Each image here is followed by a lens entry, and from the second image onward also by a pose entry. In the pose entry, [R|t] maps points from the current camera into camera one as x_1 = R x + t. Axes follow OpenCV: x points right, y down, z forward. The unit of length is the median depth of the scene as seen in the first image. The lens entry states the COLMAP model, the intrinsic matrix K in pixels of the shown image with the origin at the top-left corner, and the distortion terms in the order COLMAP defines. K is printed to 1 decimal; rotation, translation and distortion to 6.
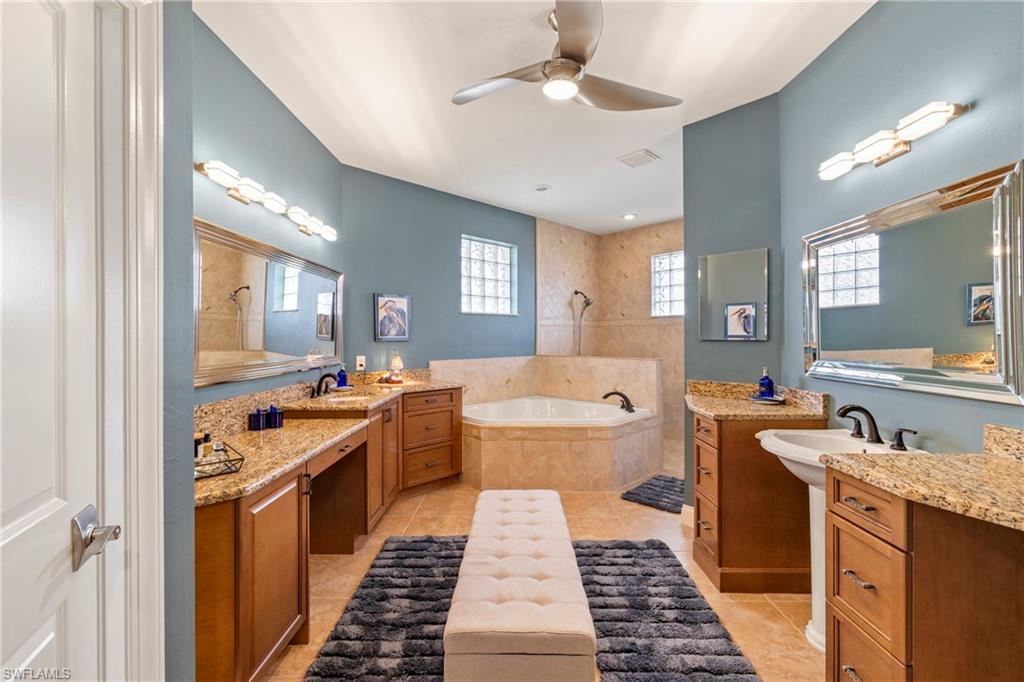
lens RADIAL K [[438.5, 0, 509.1], [0, 438.5, 335.9], [0, 0, 1]] dist [-0.002740, -0.000109]
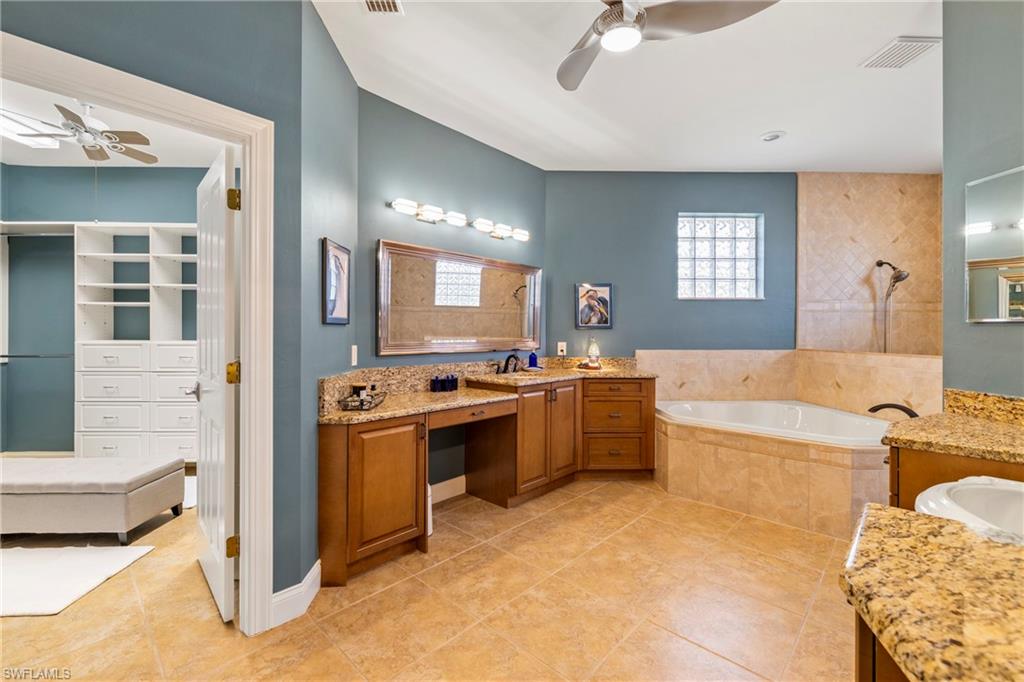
lens RADIAL K [[438.5, 0, 509.1], [0, 438.5, 335.9], [0, 0, 1]] dist [-0.002740, -0.000109]
pose [[0.725682, 0.008344, -0.687980, 0.307511], [-0.002763, 0.999954, 0.009213, 0.019459], [0.688025, -0.004785, 0.725671, 0.110188]]
